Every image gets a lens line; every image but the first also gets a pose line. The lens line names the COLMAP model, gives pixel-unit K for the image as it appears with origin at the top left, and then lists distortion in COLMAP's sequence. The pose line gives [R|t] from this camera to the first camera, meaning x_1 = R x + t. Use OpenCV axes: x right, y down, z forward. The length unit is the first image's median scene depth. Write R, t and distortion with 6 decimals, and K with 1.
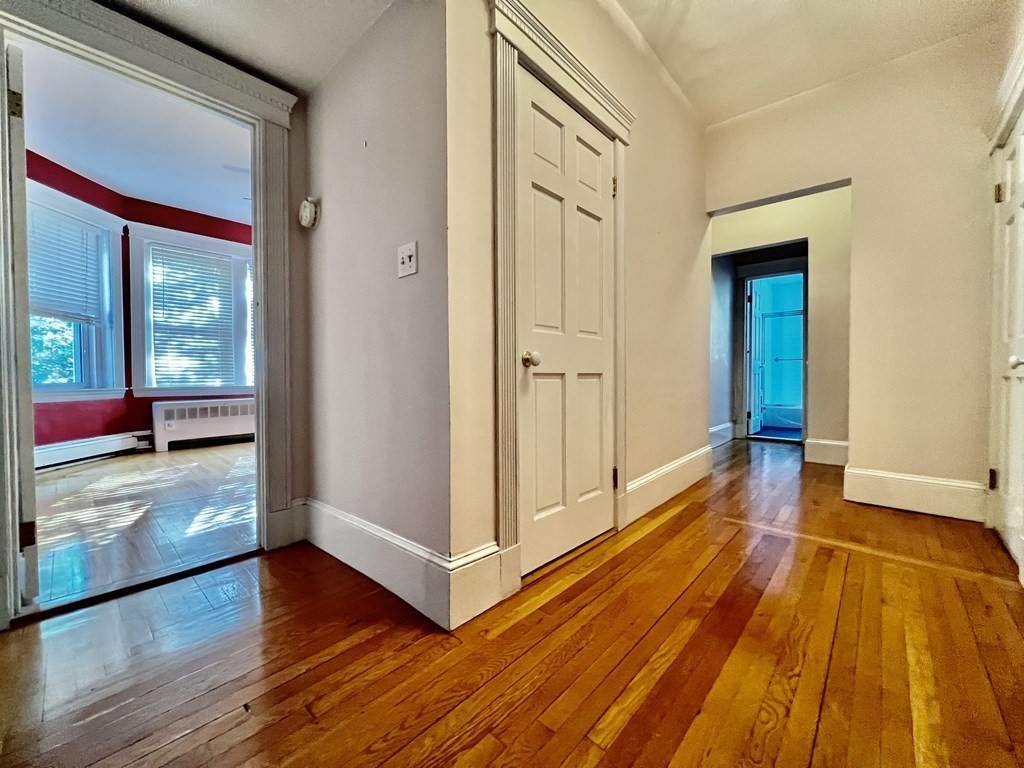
lens RADIAL K [[411.5, 0, 512.0], [0, 411.5, 384.0], [0, 0, 1]] dist [0.002445, 0.000210]
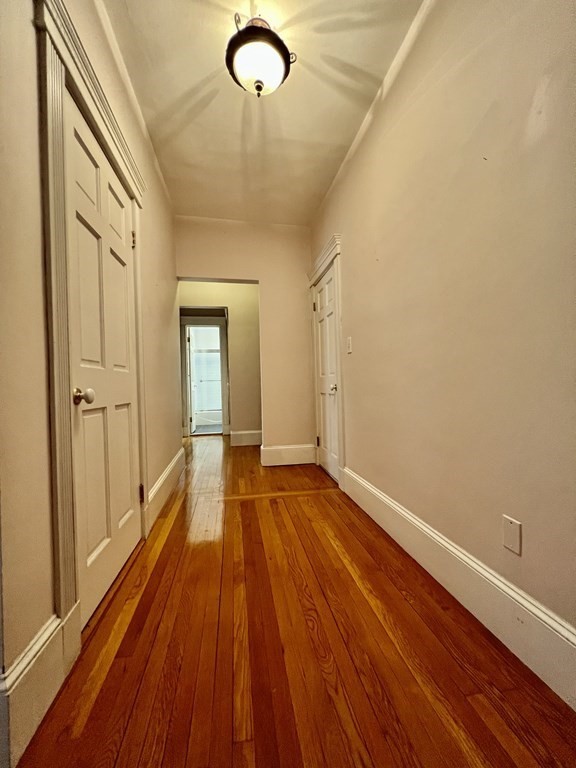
lens RADIAL K [[308.6, 0, 288.0], [0, 308.6, 384.0], [0, 0, 1]] dist [0.002445, 0.000210]
pose [[0.615974, -0.012233, 0.787671, -0.189643], [0.040890, 0.999028, -0.016462, -0.049051], [-0.786704, 0.042348, 0.615876, 0.161998]]
